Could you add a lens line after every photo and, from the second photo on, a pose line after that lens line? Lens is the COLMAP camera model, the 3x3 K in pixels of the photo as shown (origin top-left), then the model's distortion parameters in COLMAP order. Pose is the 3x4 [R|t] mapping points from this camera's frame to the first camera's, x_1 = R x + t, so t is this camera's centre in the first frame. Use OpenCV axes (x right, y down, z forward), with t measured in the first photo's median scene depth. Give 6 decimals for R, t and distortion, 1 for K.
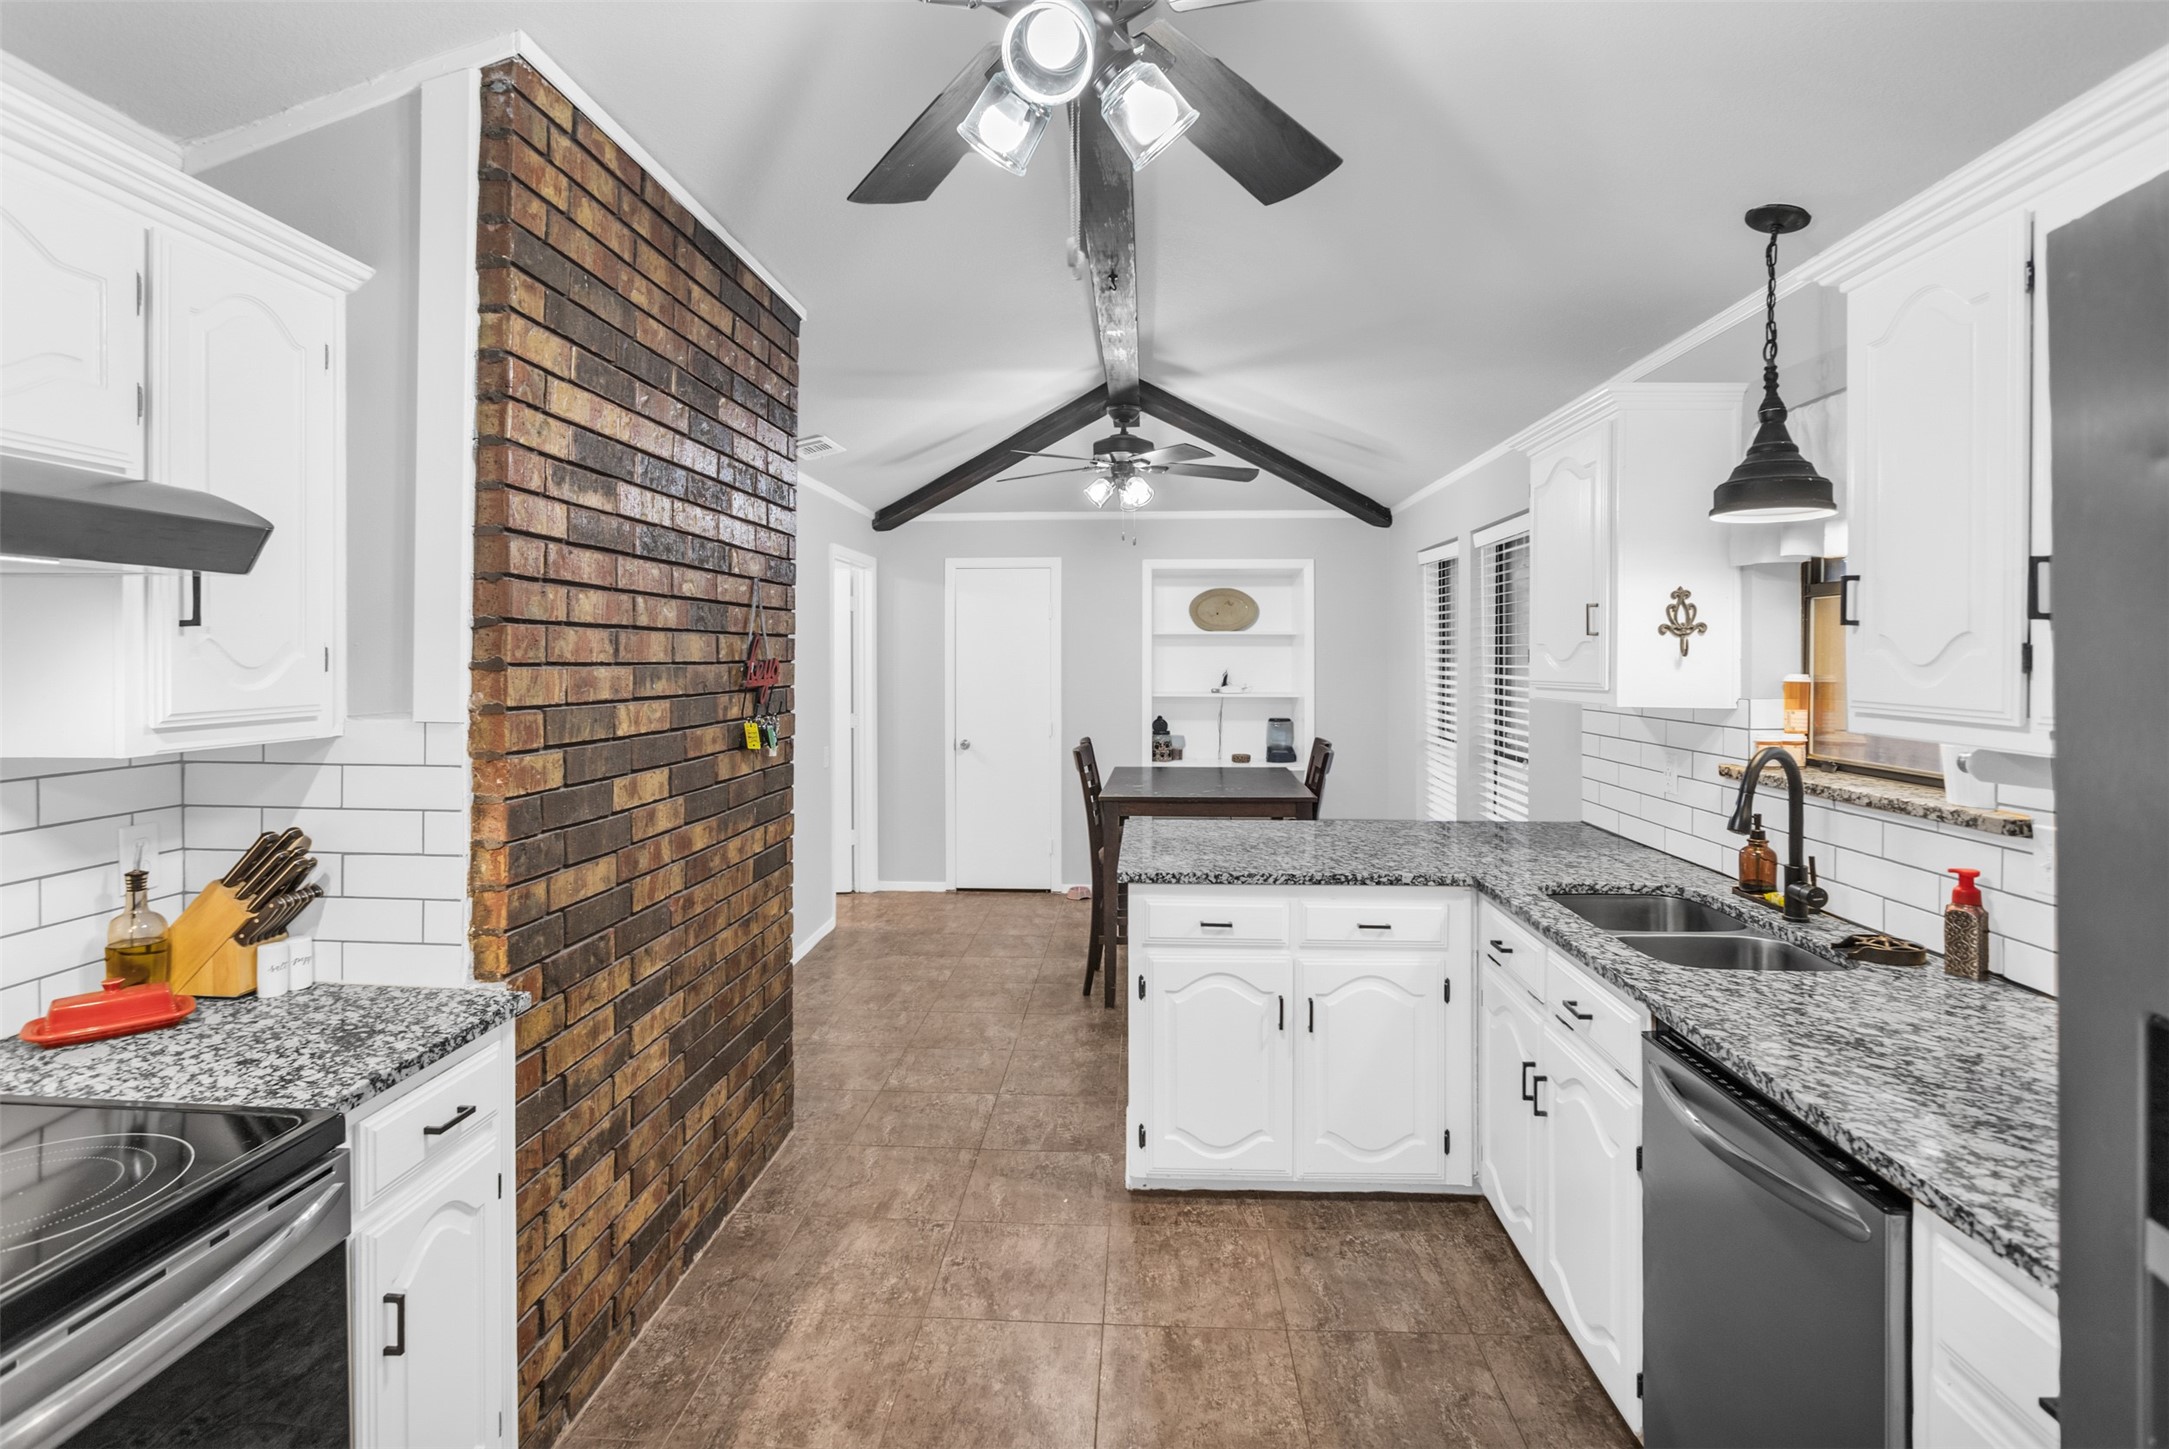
lens RADIAL K [[1051.5, 0, 1087.4], [0, 1051.5, 658.5], [0, 0, 1]] dist [-0.021691, 0.007617]
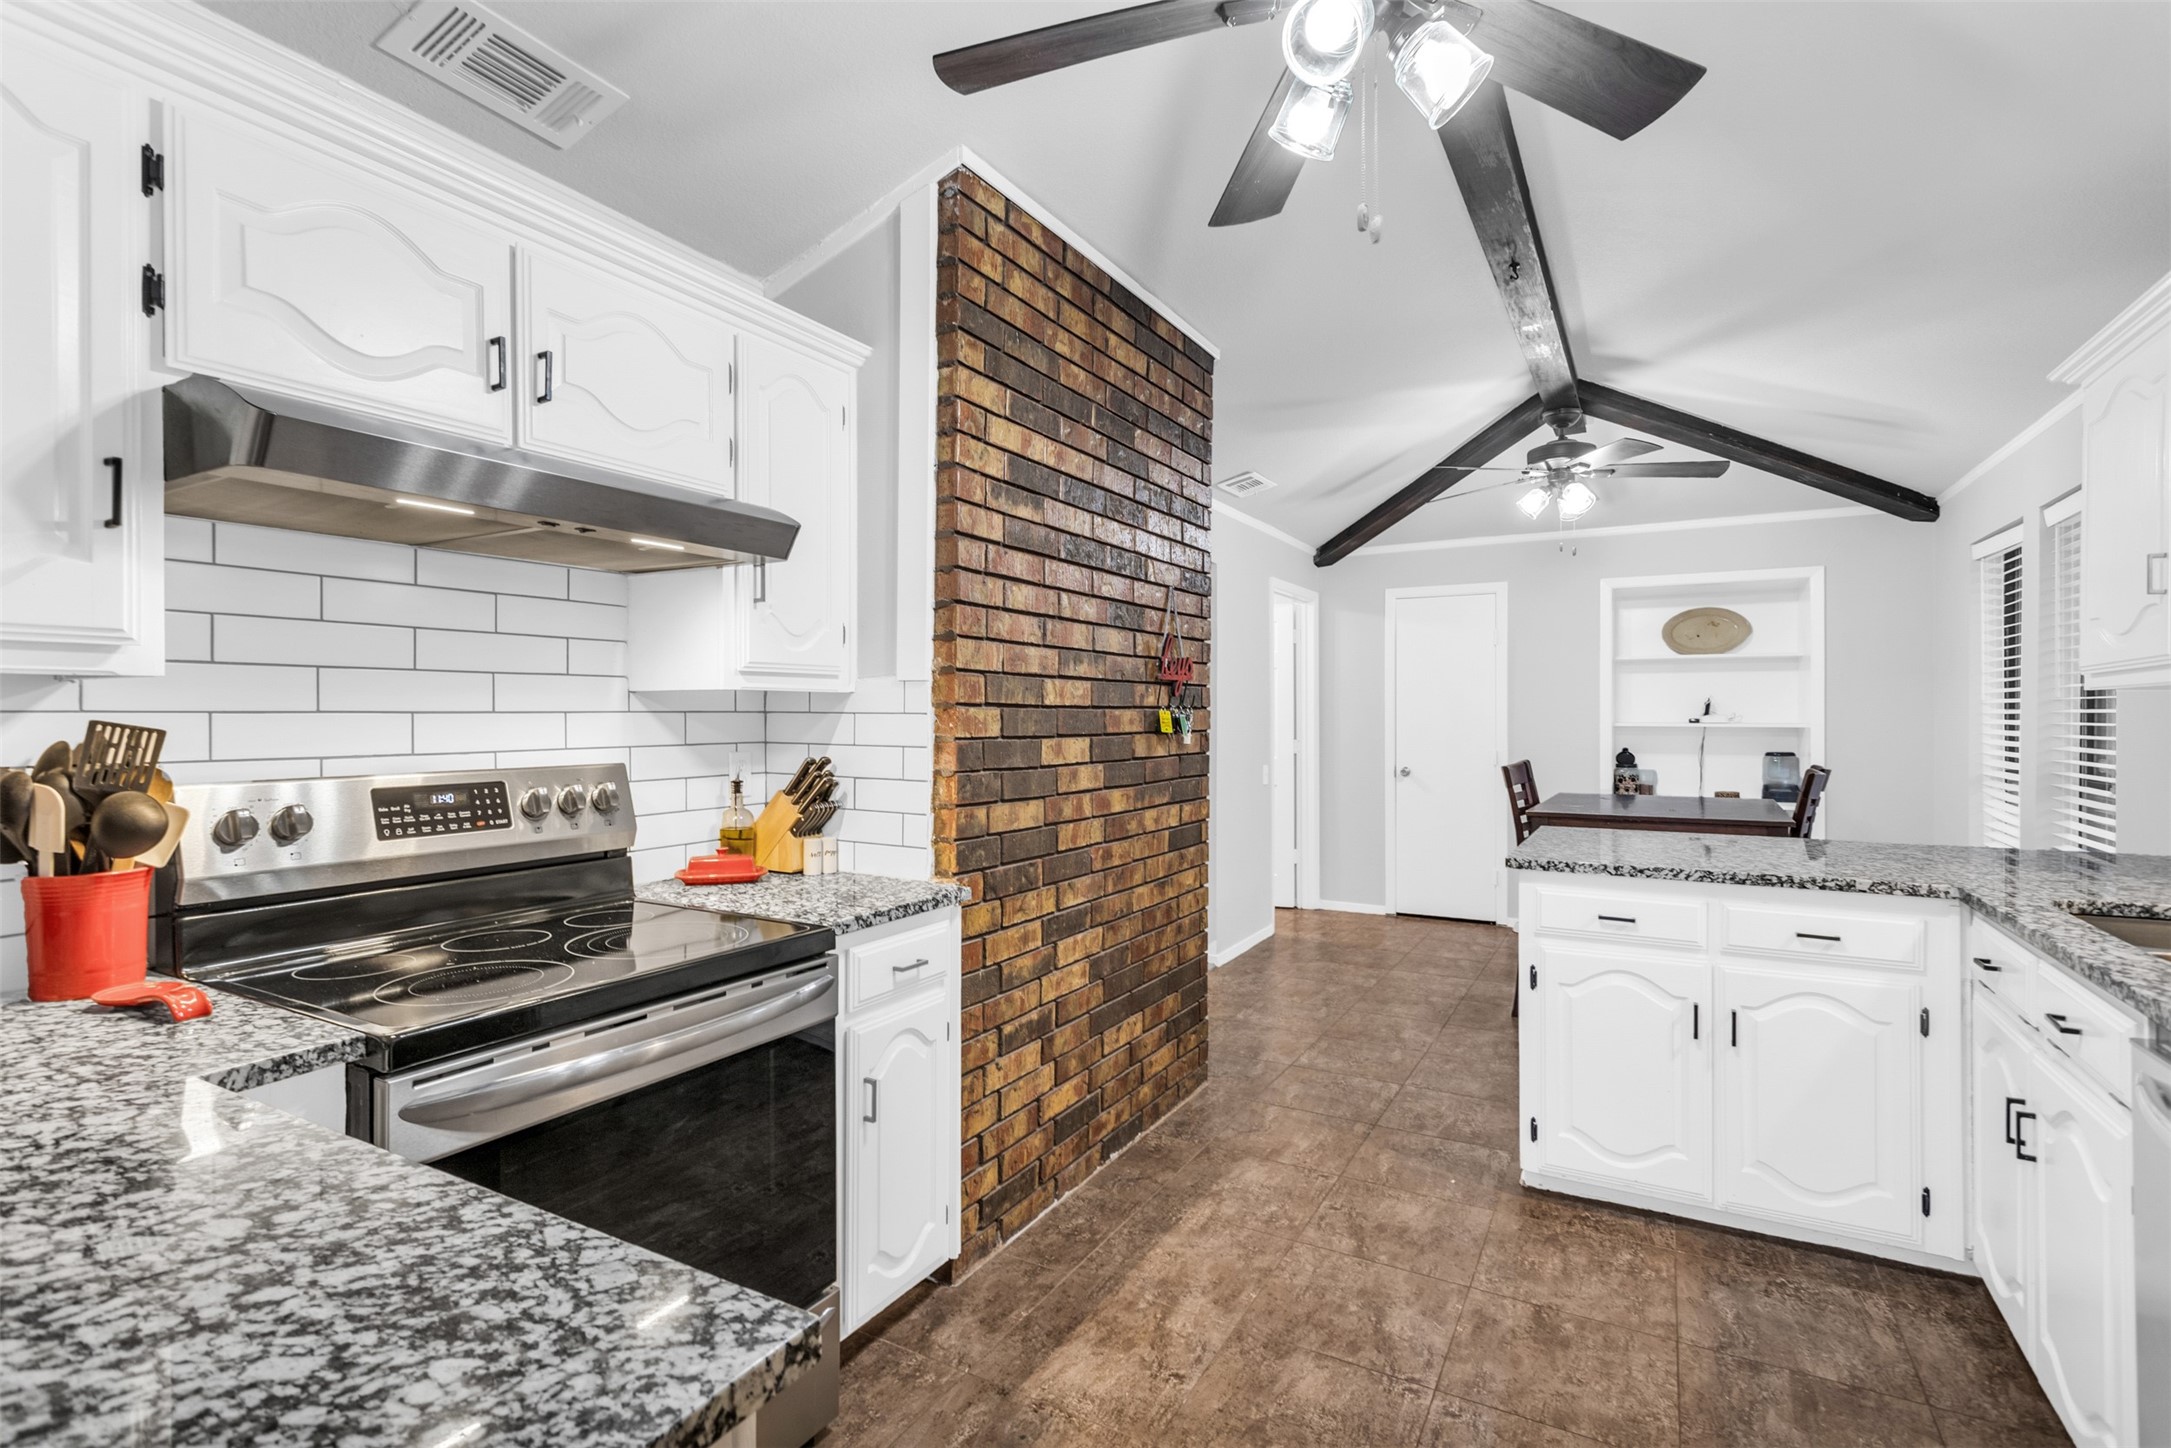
lens RADIAL K [[1019.6, 0, 1083.6], [0, 1019.6, 718.0], [0, 0, 1]] dist [0.001103, 0.001207]
pose [[0.896561, 0.000714, -0.442919, 0.116896], [-0.000287, 0.999999, 0.001030, 0.082788], [0.442919, -0.000796, 0.896561, -0.055851]]
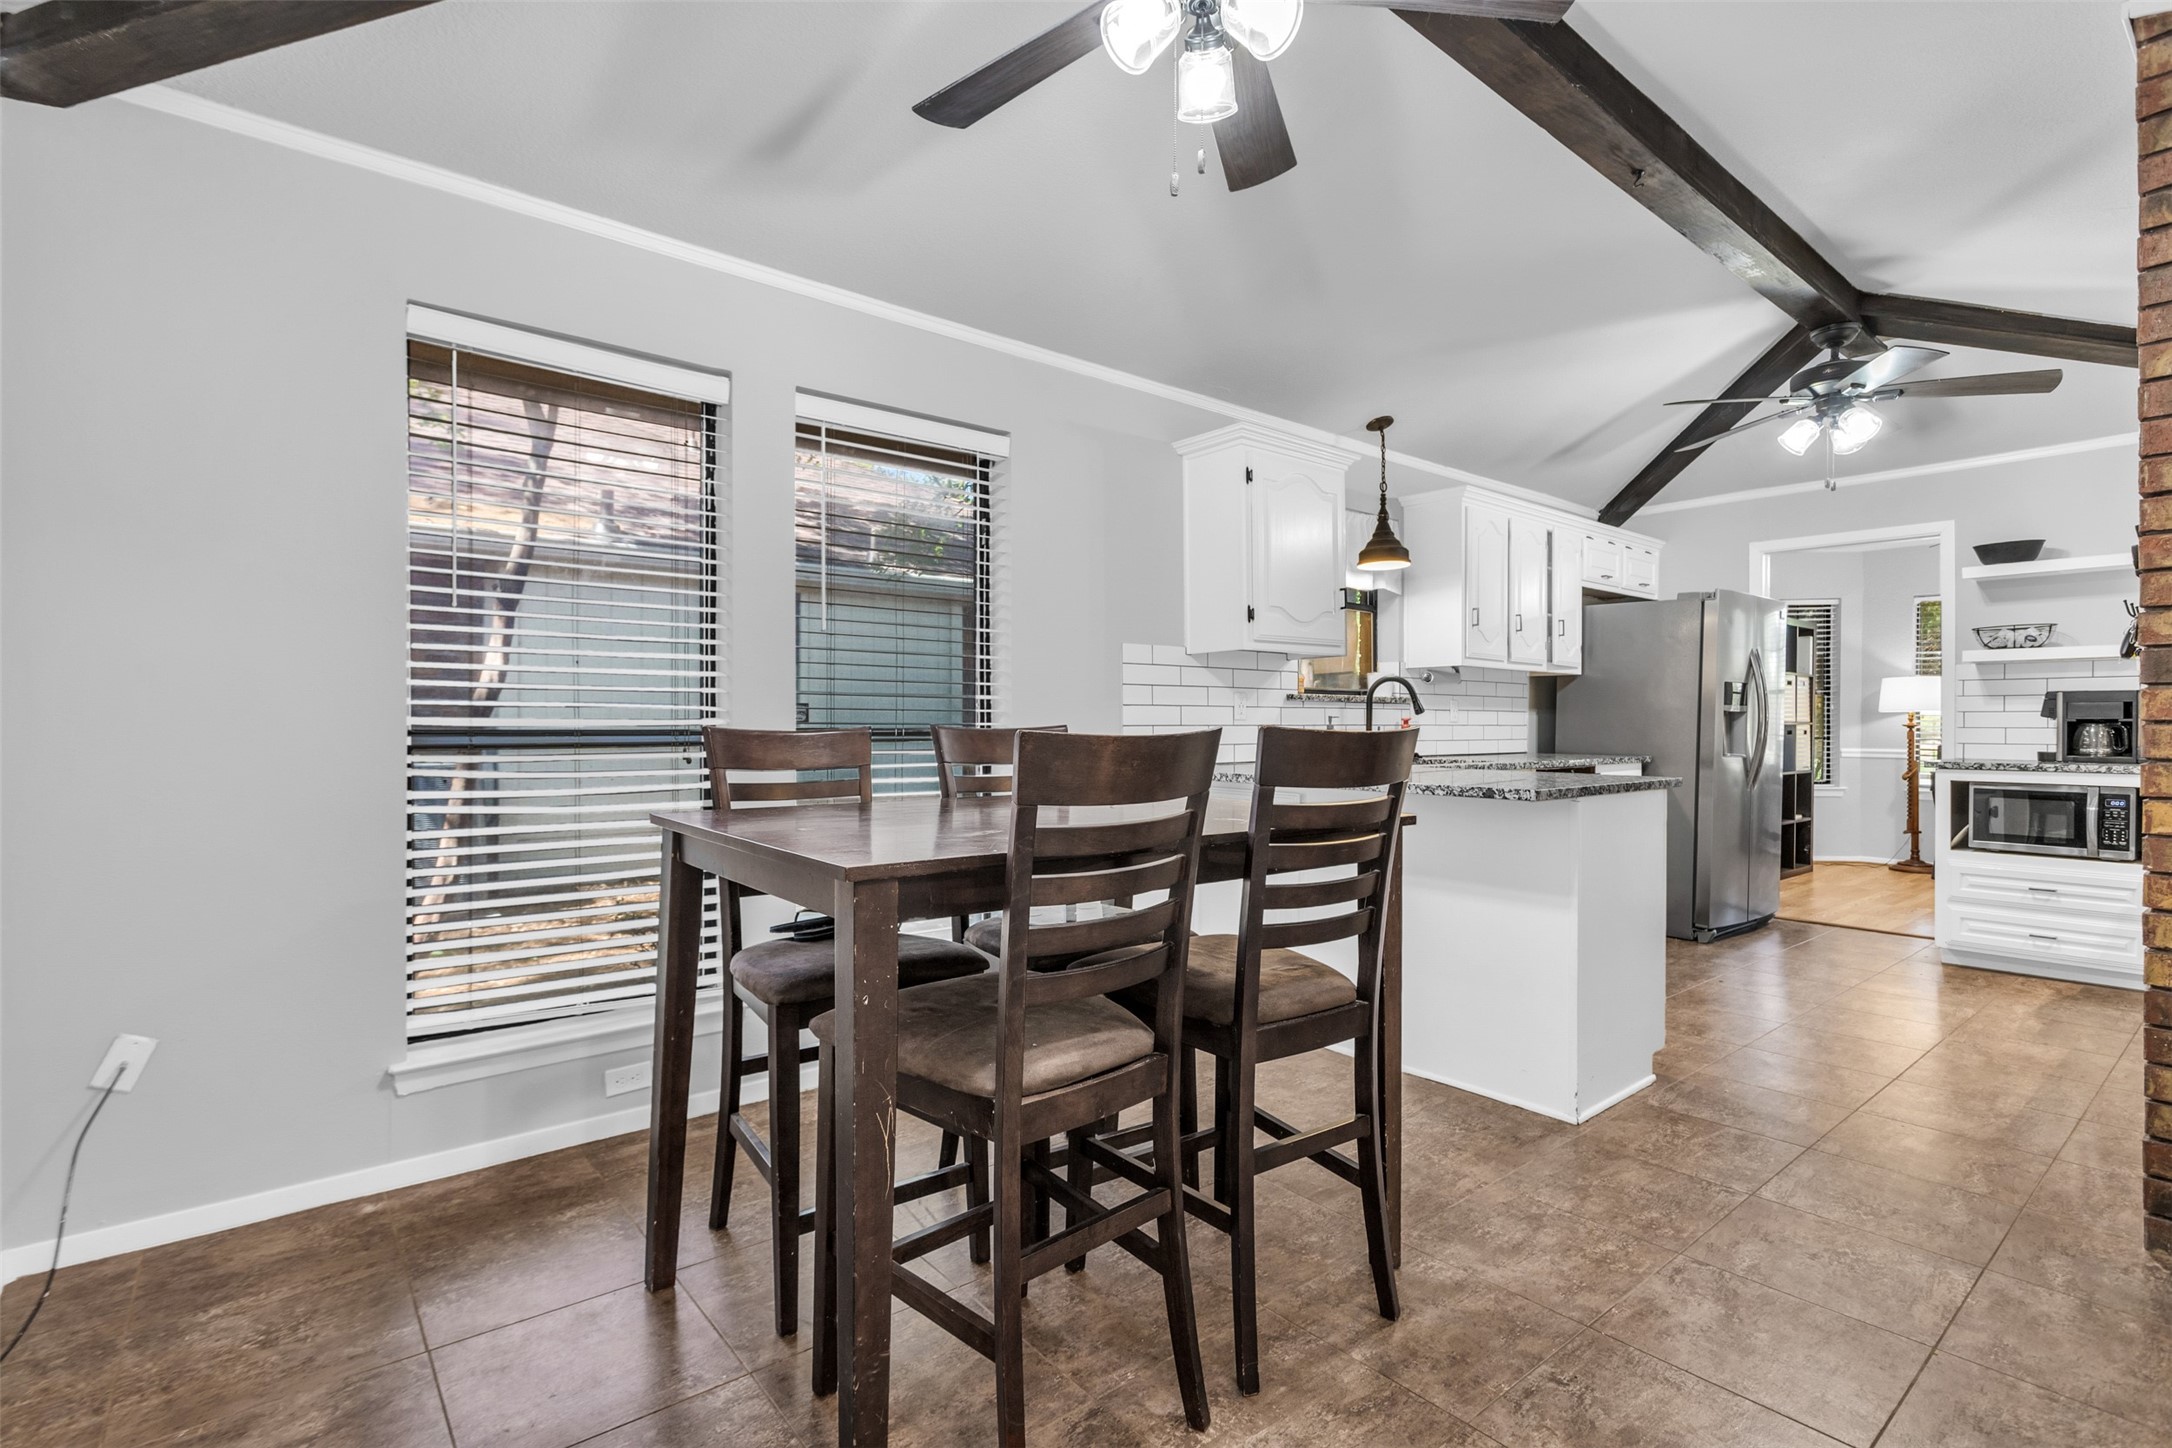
lens RADIAL K [[1002.6, 0, 1084.9], [0, 1002.6, 726.2], [0, 0, 1]] dist [0.001471, 0.000222]
pose [[-0.669753, -0.003156, 0.742578, -0.420612], [-0.000823, 0.999994, 0.003507, 0.169845], [-0.742584, 0.001737, -0.669751, 2.661899]]
